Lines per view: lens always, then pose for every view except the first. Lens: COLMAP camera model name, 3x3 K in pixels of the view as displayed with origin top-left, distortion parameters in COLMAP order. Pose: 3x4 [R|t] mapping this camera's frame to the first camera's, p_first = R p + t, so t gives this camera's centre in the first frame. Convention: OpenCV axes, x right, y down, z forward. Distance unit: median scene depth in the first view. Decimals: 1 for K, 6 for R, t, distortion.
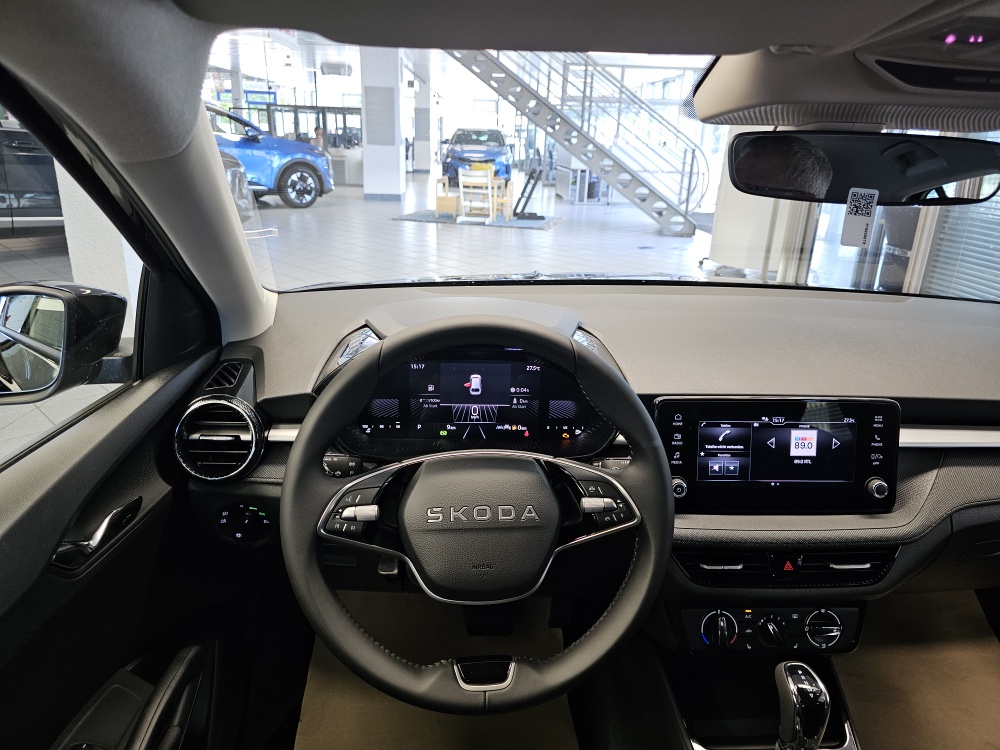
lens RADIAL K [[674.2, 0, 502.9], [0, 674.2, 367.2], [0, 0, 1]] dist [0.092362, -0.149468]
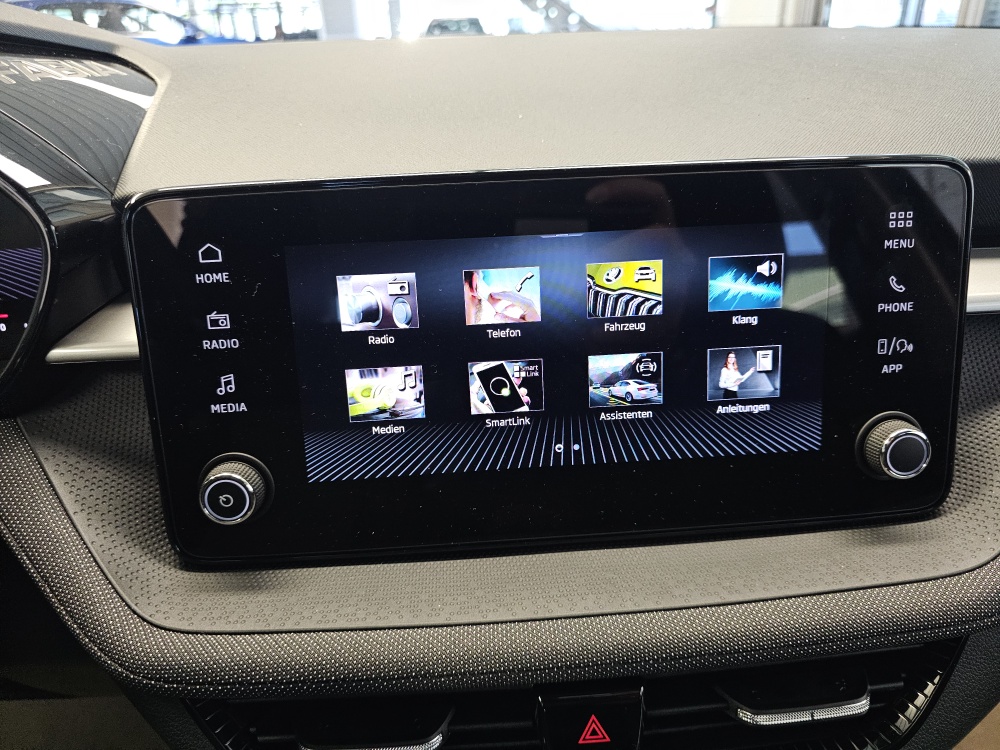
lens RADIAL K [[697.0, 0, 502.0], [0, 697.0, 368.4], [0, 0, 1]] dist [0.002103, -0.018018]
pose [[0.997905, -0.060911, -0.021799, 0.351919], [0.063113, 0.990625, 0.121154, 0.085326], [0.014215, -0.122276, 0.992394, 0.640453]]
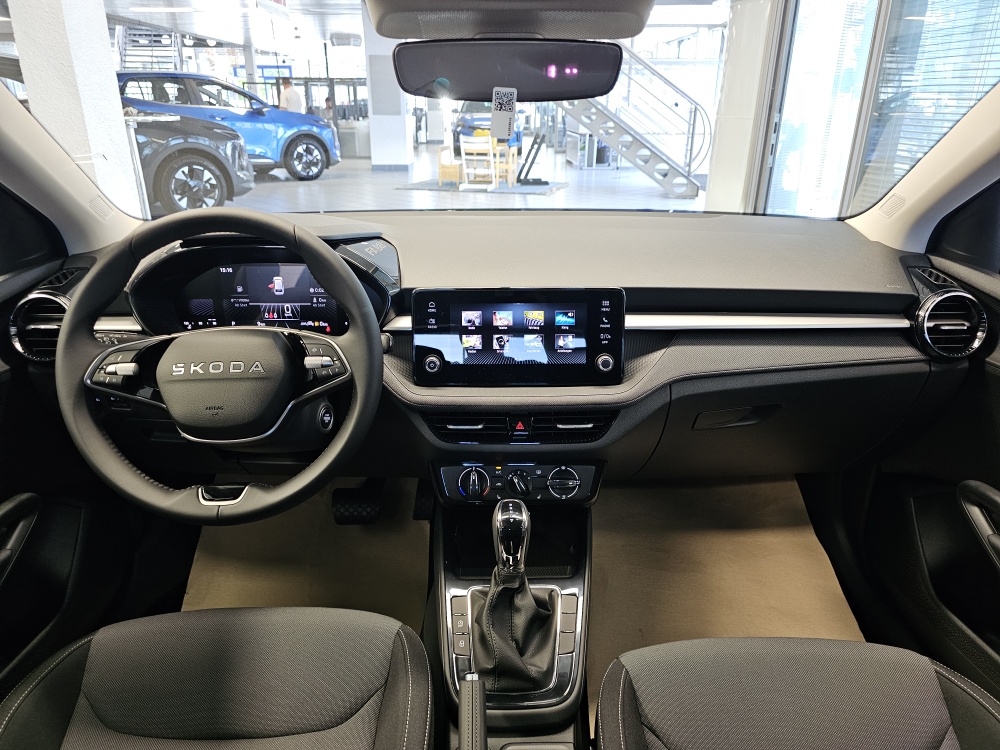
lens RADIAL K [[671.6, 0, 500.0], [0, 671.6, 375.0], [0, 0, 1]] dist [0.080856, -0.106230]
pose [[0.998862, -0.014720, -0.045362, 0.390554], [0.017003, 0.998586, 0.050377, 0.126841], [0.044556, -0.051091, 0.997700, -0.152801]]
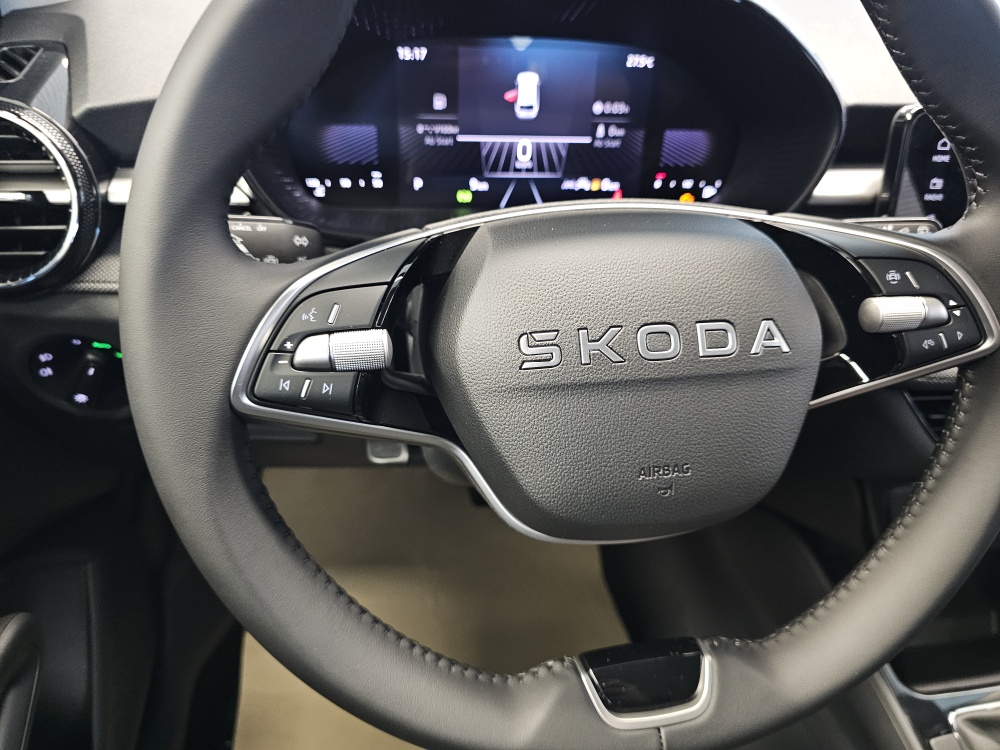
lens RADIAL K [[704.1, 0, 508.4], [0, 704.1, 371.0], [0, 0, 1]] dist [0.003247, -0.025112]
pose [[0.994760, -0.037263, 0.095208, -0.113162], [0.012018, 0.967378, 0.253051, 0.091979], [-0.101531, -0.250580, 0.962757, 0.440915]]
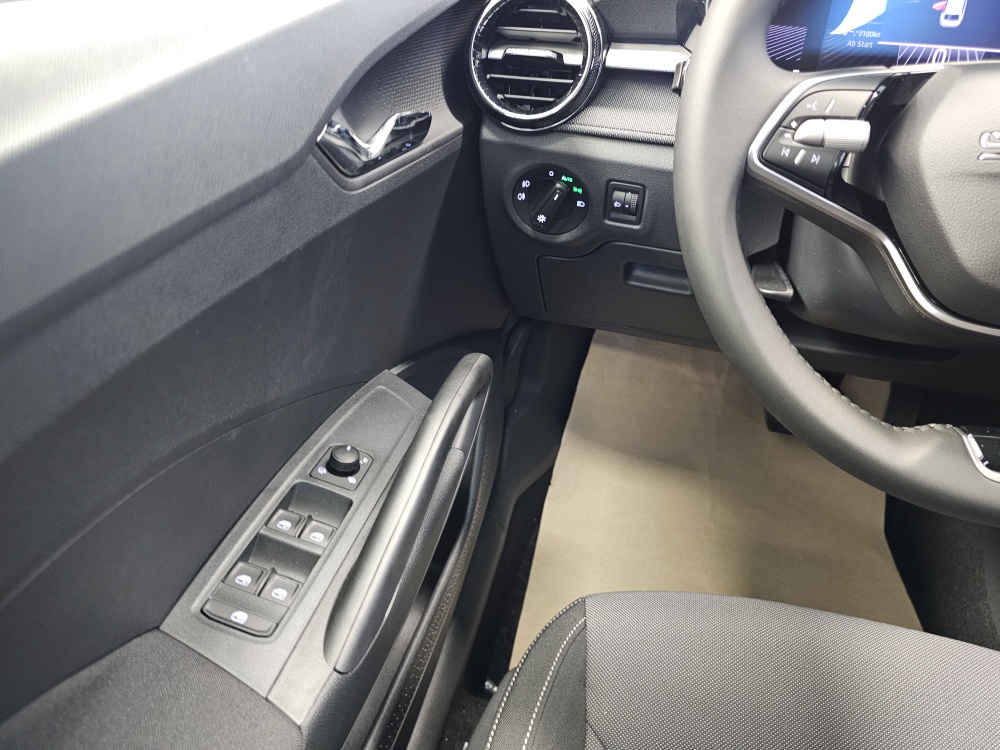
lens RADIAL K [[697.0, 0, 502.0], [0, 697.0, 368.4], [0, 0, 1]] dist [0.002103, -0.018018]
pose [[0.955445, 0.151367, -0.253404, -0.210540], [-0.080948, 0.959955, 0.268206, 0.192610], [0.283854, -0.235743, 0.929436, 0.282746]]
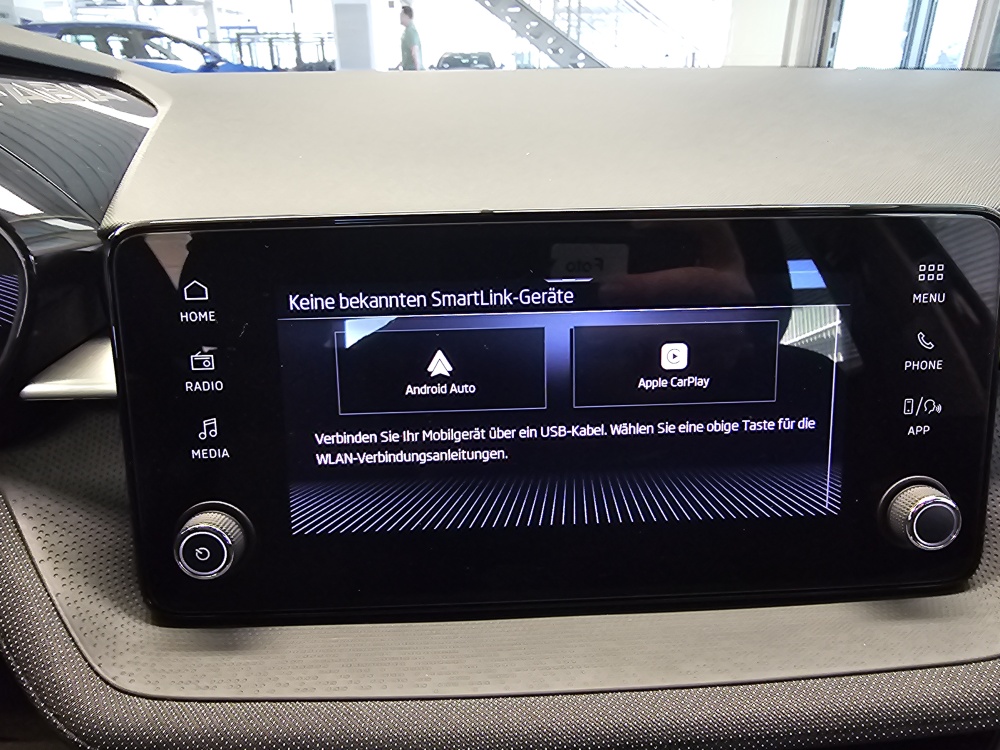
lens RADIAL K [[682.0, 0, 495.7], [0, 682.0, 371.3], [0, 0, 1]] dist [0.009576, -0.004370]
pose [[0.998938, -0.034262, -0.030794, 0.352232], [0.036871, 0.995383, 0.088617, 0.078105], [0.027616, -0.089658, 0.995590, 0.663376]]
